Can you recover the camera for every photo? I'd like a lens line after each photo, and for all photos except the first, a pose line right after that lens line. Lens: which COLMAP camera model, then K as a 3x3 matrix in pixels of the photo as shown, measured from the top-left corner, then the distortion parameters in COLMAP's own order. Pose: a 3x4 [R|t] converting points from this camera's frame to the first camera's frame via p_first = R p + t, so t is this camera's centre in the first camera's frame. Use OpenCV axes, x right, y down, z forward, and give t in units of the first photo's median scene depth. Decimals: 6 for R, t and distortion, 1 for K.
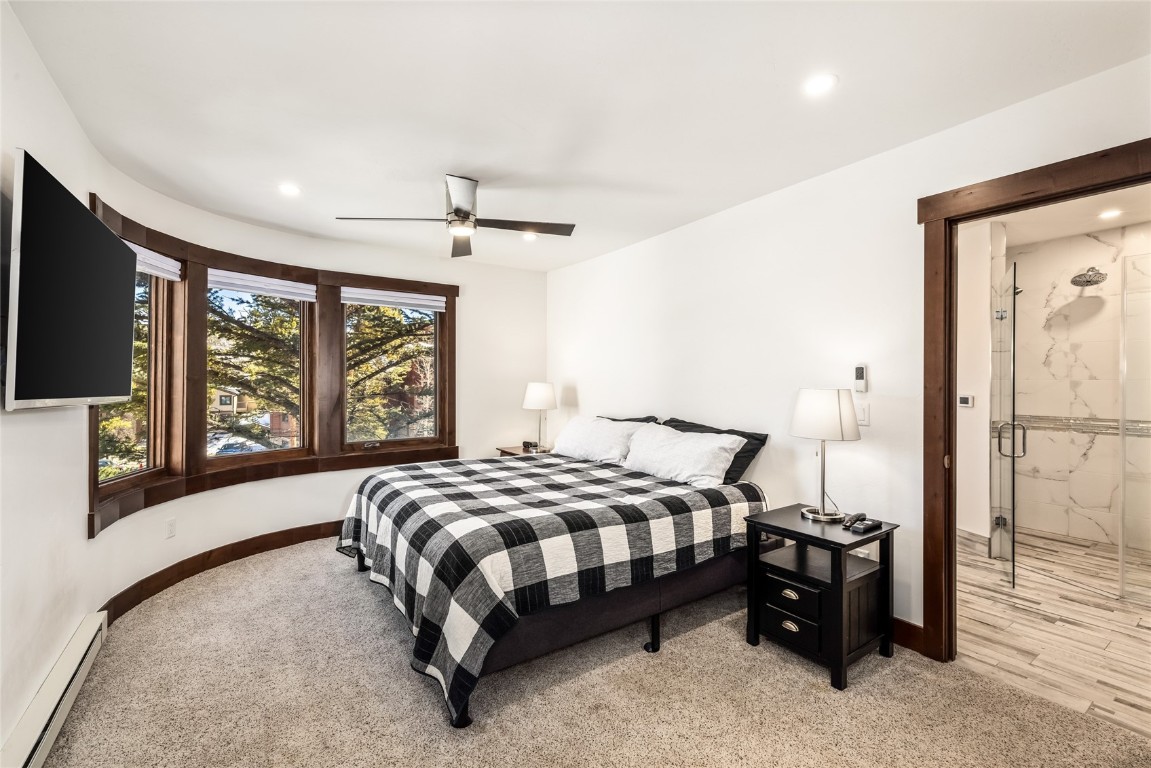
lens RADIAL K [[482.5, 0, 587.5], [0, 482.5, 385.8], [0, 0, 1]] dist [0.002234, 0.000276]
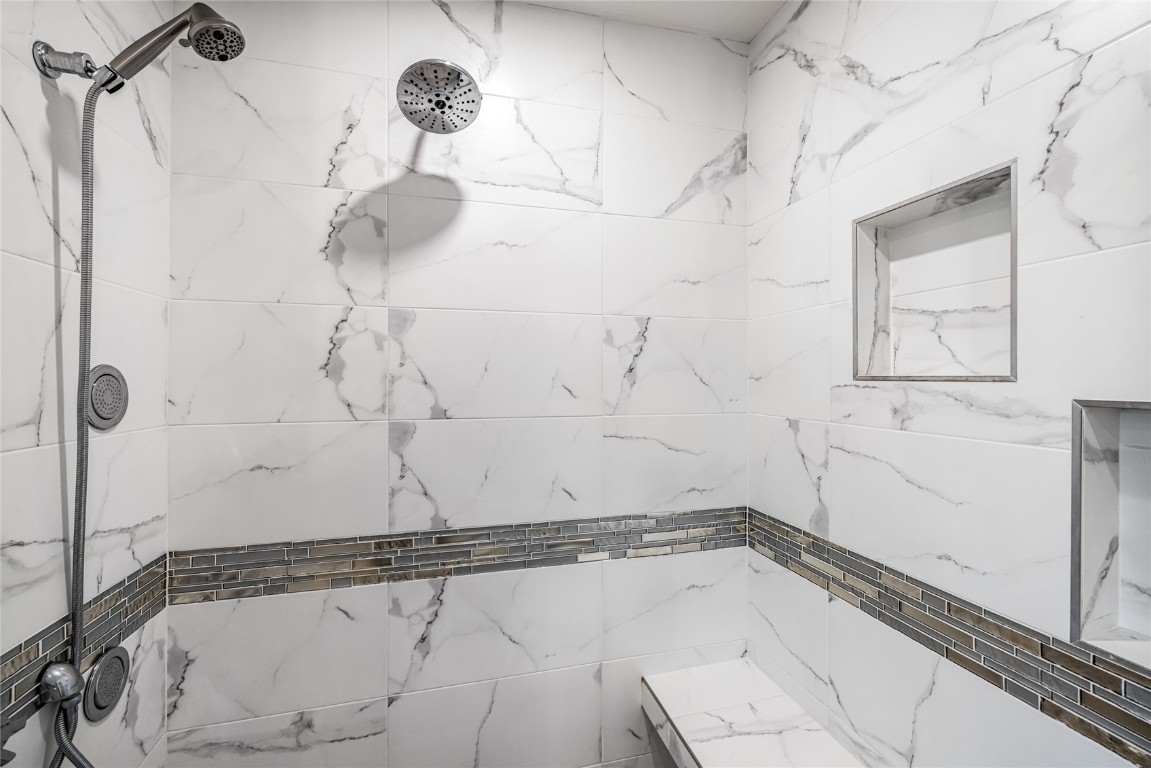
lens RADIAL K [[482.5, 0, 569.5], [0, 482.5, 383.0], [0, 0, 1]] dist [0.002234, 0.000276]
pose [[0.346747, -0.000319, 0.937959, 0.709162], [0.003943, 0.999992, -0.001118, -0.035223], [-0.937950, 0.004086, 0.346746, 0.746730]]
